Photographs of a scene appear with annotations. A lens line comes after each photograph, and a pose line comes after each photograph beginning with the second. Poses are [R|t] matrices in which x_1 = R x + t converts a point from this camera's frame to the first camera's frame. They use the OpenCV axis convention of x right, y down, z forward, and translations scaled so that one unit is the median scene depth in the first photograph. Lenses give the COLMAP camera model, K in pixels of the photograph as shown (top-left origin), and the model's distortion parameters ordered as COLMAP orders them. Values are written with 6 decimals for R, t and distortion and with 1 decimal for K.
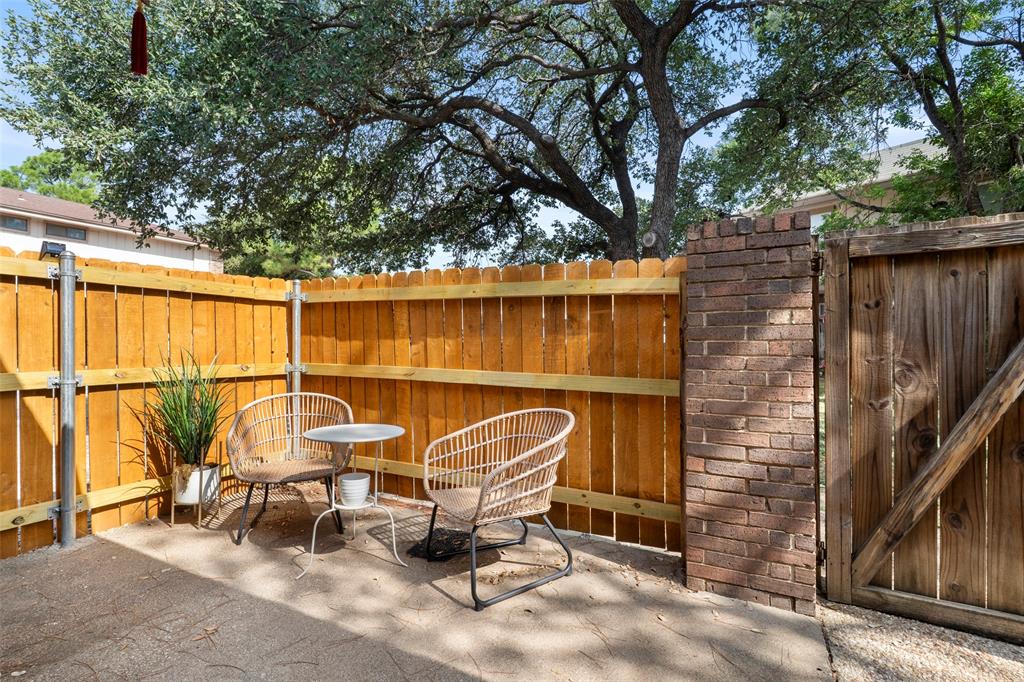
lens RADIAL K [[497.2, 0, 512.0], [0, 497.2, 341.0], [0, 0, 1]] dist [0.001207, -0.000154]
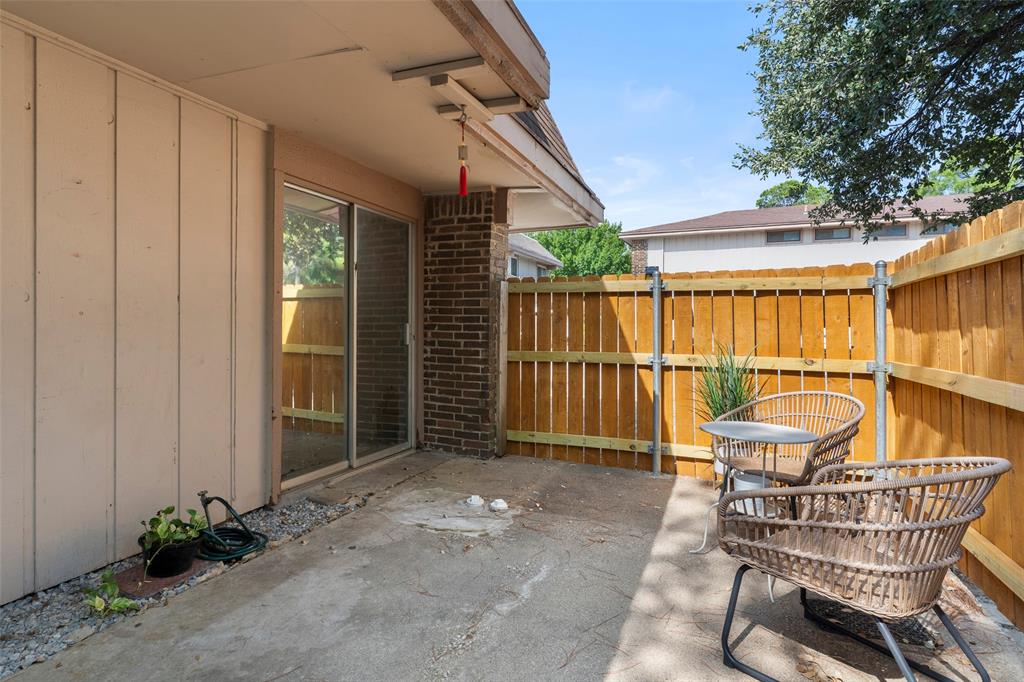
lens RADIAL K [[520.6, 0, 512.2], [0, 520.6, 332.2], [0, 0, 1]] dist [-0.001675, -0.000258]
pose [[0.078806, -0.002002, -0.996888, 0.539083], [-0.005910, 0.999979, -0.002475, 0.003283], [0.996872, 0.006087, 0.078792, 0.429448]]
